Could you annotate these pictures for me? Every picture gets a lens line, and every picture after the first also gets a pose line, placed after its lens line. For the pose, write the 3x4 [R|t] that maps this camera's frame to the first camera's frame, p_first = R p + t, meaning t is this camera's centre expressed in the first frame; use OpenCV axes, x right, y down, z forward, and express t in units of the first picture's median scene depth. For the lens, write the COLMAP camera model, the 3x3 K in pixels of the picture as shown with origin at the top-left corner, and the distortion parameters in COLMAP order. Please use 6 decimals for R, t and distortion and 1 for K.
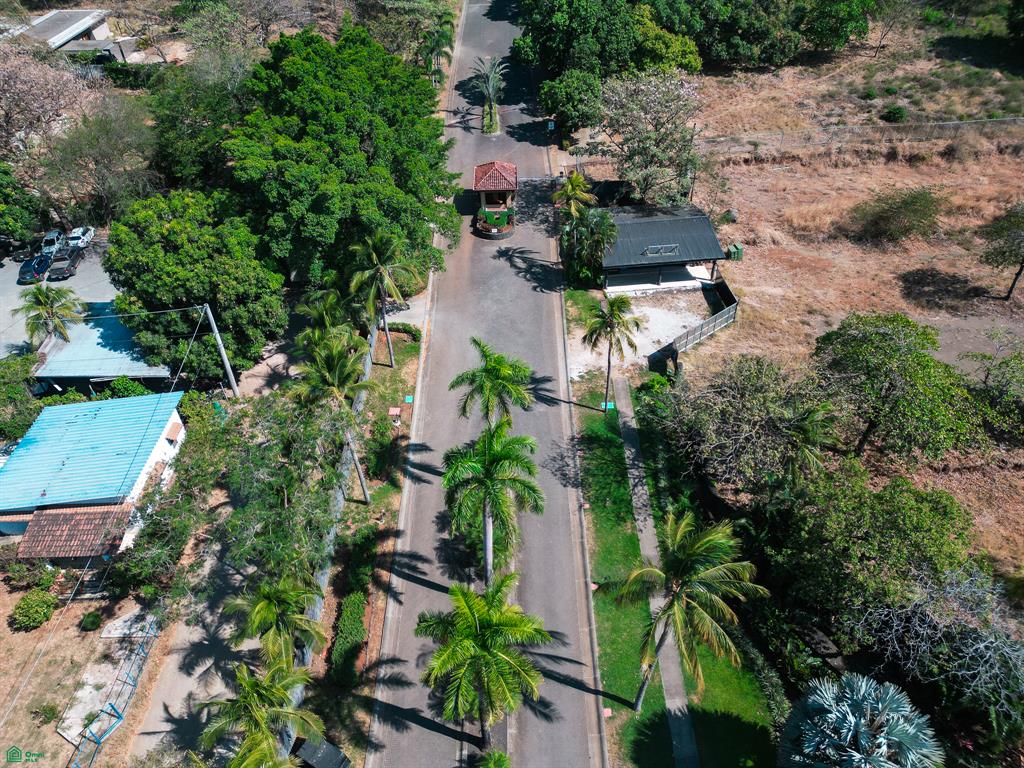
lens RADIAL K [[725.4, 0, 511.1], [0, 725.4, 383.4], [0, 0, 1]] dist [0.076827, -0.075815]
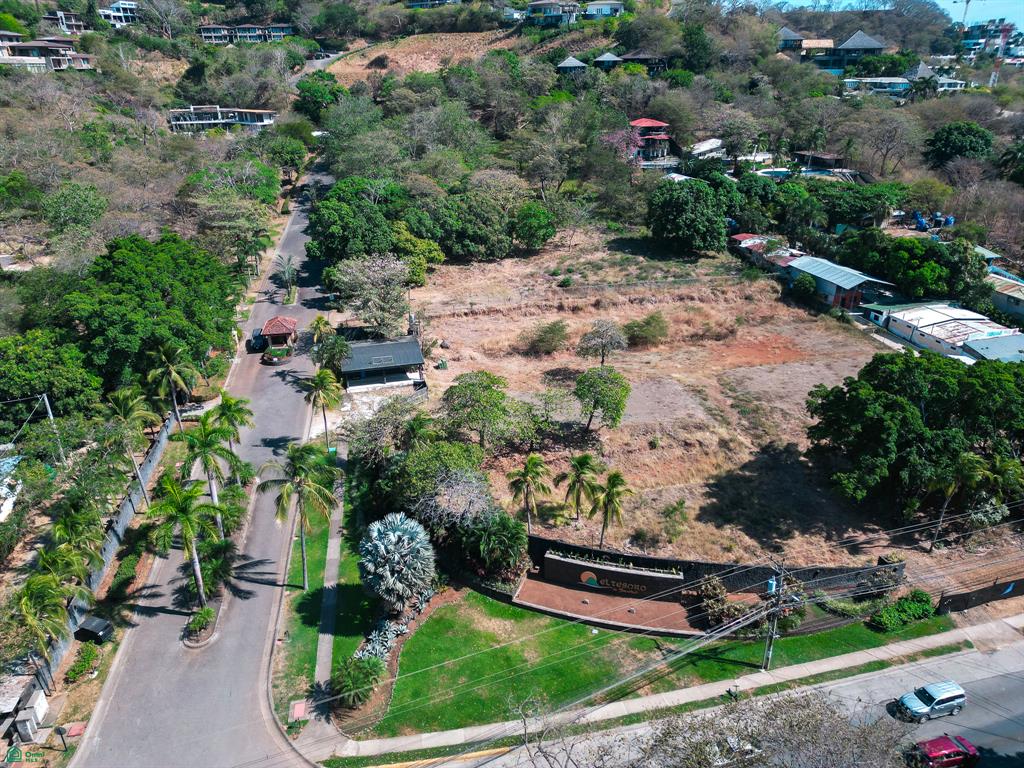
lens RADIAL K [[725.4, 0, 517.5], [0, 725.4, 382.3], [0, 0, 1]] dist [0.076827, -0.075815]
pose [[0.986815, -0.056535, 0.151657, 0.232071], [0.095677, 0.959527, -0.264865, 0.265468], [-0.130545, 0.275882, 0.952285, -0.427121]]
